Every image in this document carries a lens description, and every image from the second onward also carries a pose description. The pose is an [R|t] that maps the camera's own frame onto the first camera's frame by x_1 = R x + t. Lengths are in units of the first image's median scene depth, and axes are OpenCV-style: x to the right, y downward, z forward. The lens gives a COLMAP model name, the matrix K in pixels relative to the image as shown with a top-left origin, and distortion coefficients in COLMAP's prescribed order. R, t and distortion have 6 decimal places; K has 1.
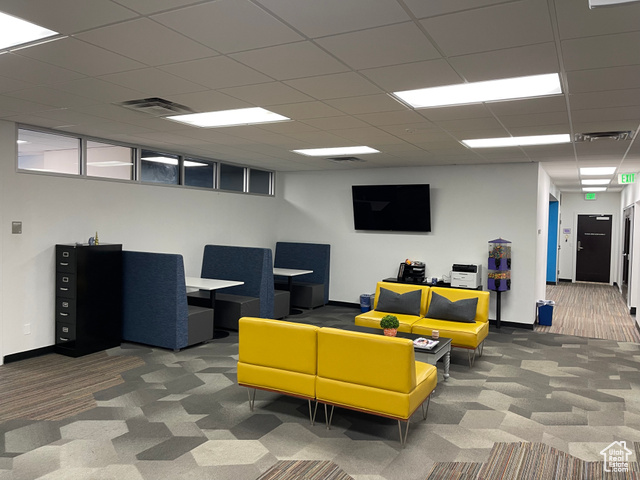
lens RADIAL K [[484.3, 0, 321.3], [0, 484.3, 239.4], [0, 0, 1]] dist [0.043546, -0.007385]
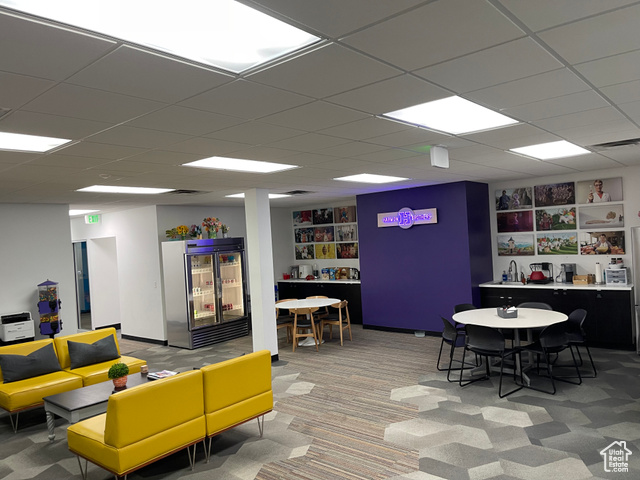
lens RADIAL K [[484.3, 0, 321.6], [0, 484.3, 242.2], [0, 0, 1]] dist [0.043546, -0.007385]
pose [[0.198998, -0.029223, 0.979564, -0.990442], [0.090688, 0.995815, 0.011285, -0.081116], [-0.975795, 0.086589, 0.200816, 0.510065]]
